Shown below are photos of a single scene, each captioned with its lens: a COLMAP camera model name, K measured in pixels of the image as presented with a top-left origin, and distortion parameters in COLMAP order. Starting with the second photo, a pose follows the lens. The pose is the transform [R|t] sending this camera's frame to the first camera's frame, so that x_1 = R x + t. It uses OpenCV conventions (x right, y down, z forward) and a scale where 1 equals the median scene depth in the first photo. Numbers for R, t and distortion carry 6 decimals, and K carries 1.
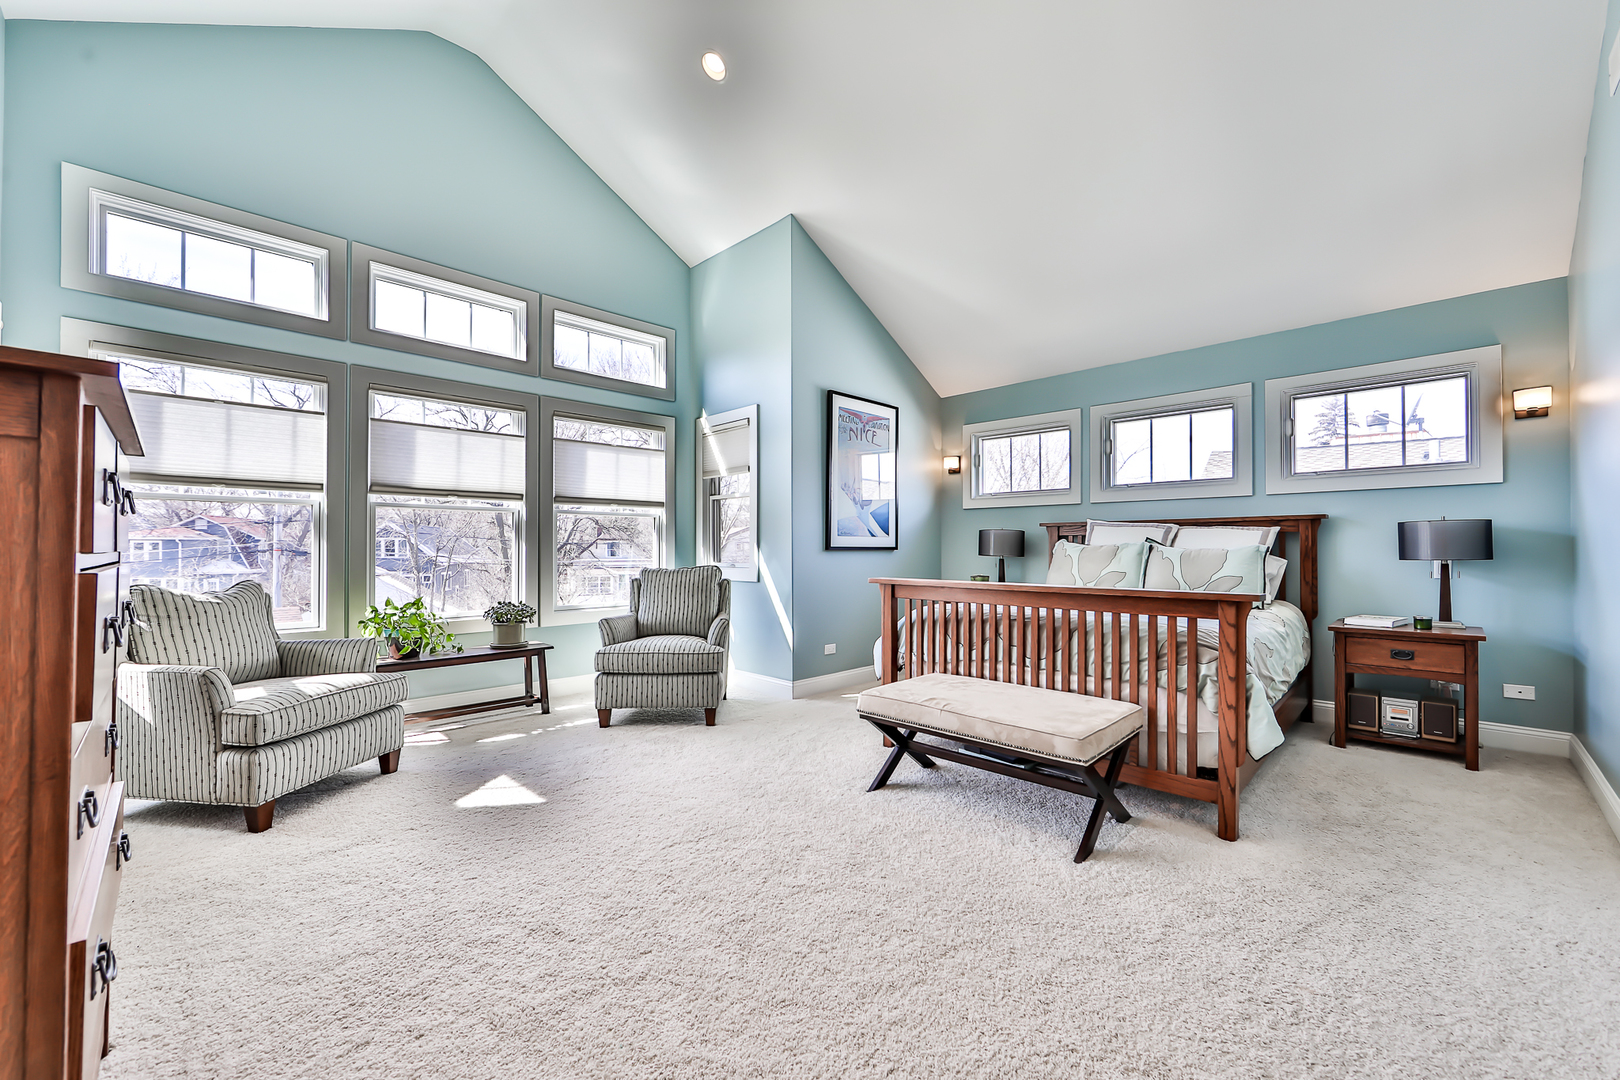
lens RADIAL K [[638.2, 0, 805.4], [0, 638.2, 546.5], [0, 0, 1]] dist [-0.015126, 0.003332]
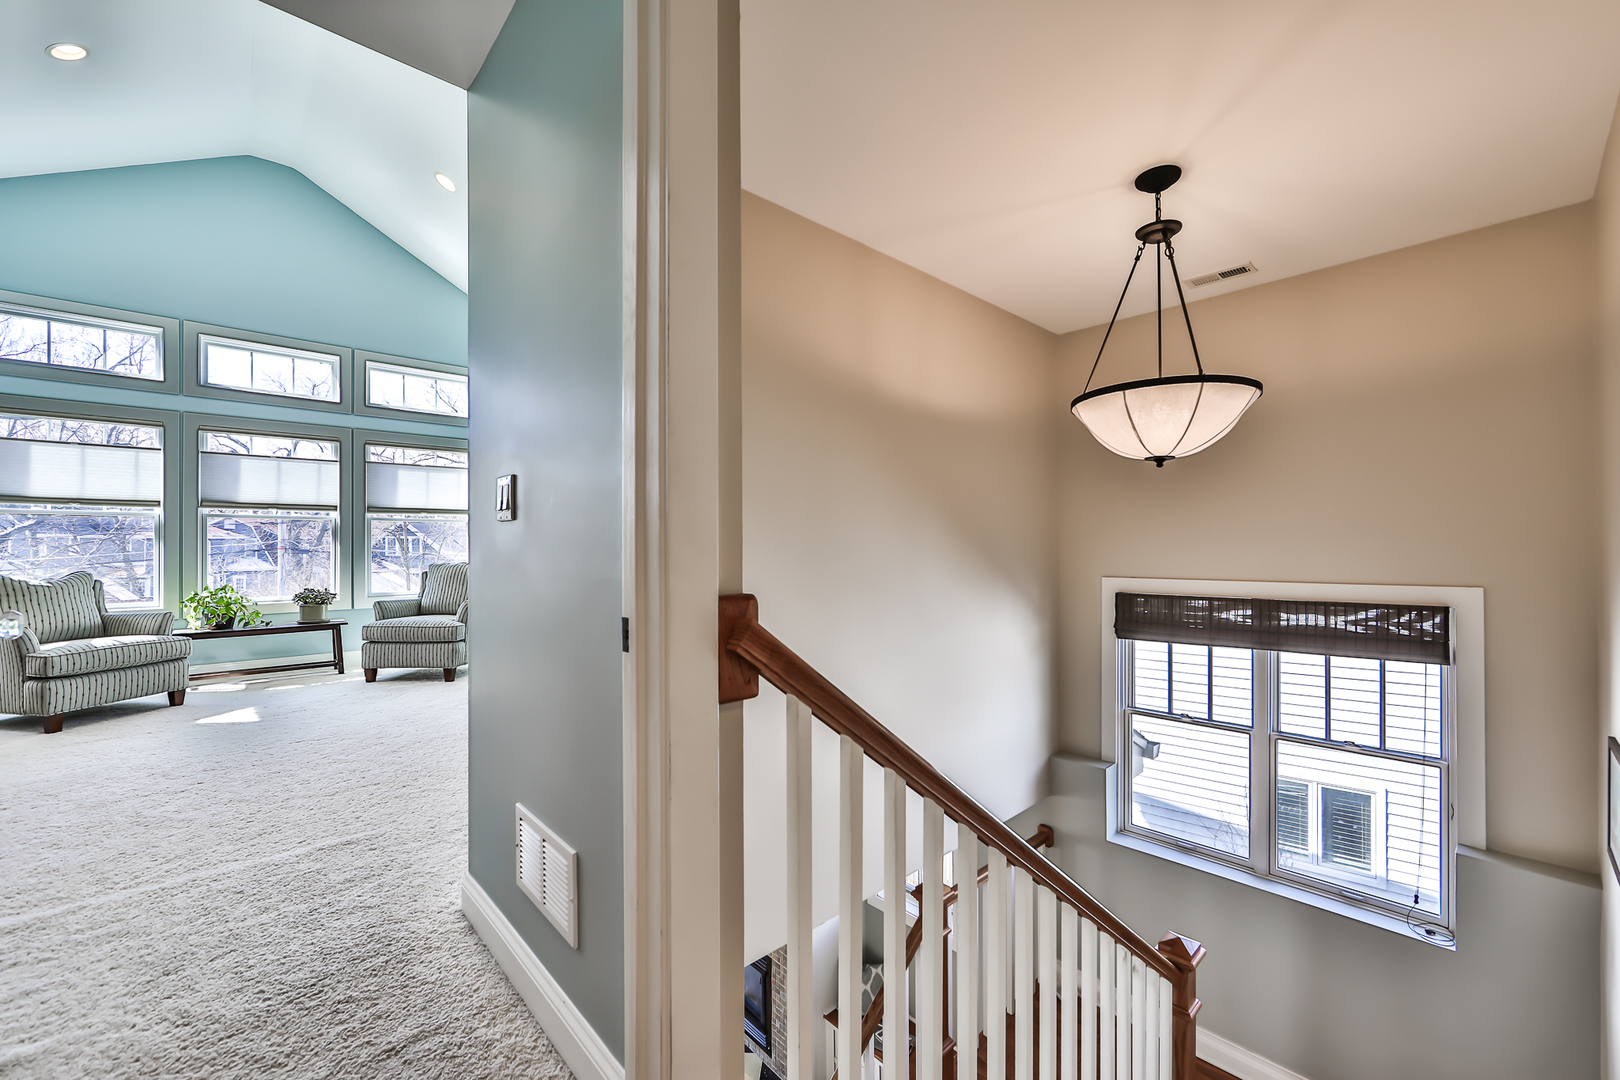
lens RADIAL K [[638.2, 0, 821.1], [0, 638.2, 548.1], [0, 0, 1]] dist [-0.015126, 0.003332]
pose [[0.999394, -0.003456, -0.034637, 0.680327], [0.003762, 0.999954, 0.008779, -0.004154], [0.034605, -0.008904, 0.999361, -0.295758]]
